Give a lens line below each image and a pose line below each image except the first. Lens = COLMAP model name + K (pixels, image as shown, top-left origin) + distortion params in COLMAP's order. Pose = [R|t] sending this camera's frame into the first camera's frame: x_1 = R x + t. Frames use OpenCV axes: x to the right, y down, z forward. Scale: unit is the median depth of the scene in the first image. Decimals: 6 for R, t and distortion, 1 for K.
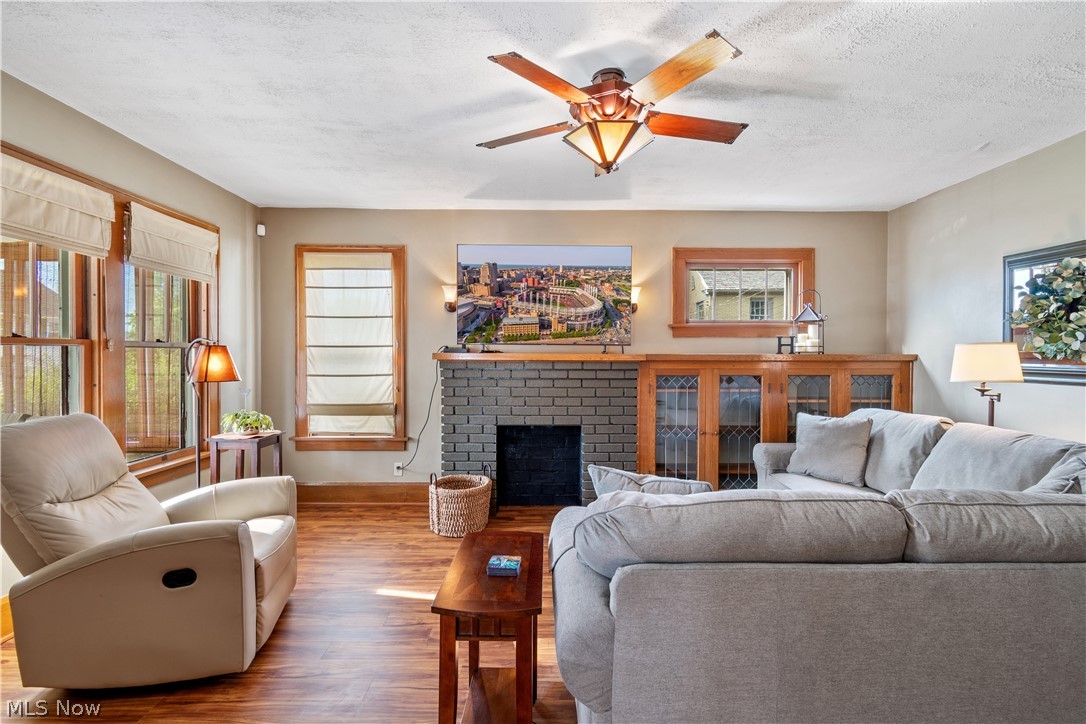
lens RADIAL K [[487.2, 0, 549.3], [0, 487.2, 359.1], [0, 0, 1]] dist [0.000704, -0.000572]
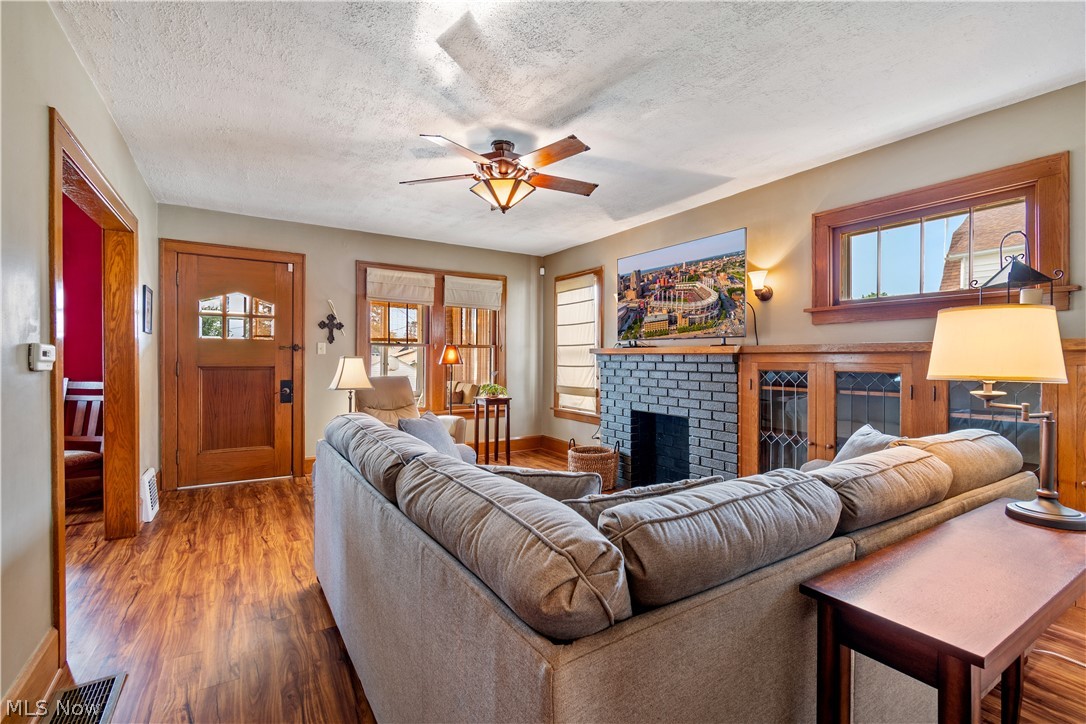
lens RADIAL K [[487.2, 0, 549.3], [0, 487.2, 359.1], [0, 0, 1]] dist [0.000704, -0.000572]
pose [[0.525854, 0.001612, -0.850573, 0.754990], [-0.007194, 0.999971, -0.002552, 0.018423], [0.850544, 0.007462, 0.525850, 0.212929]]
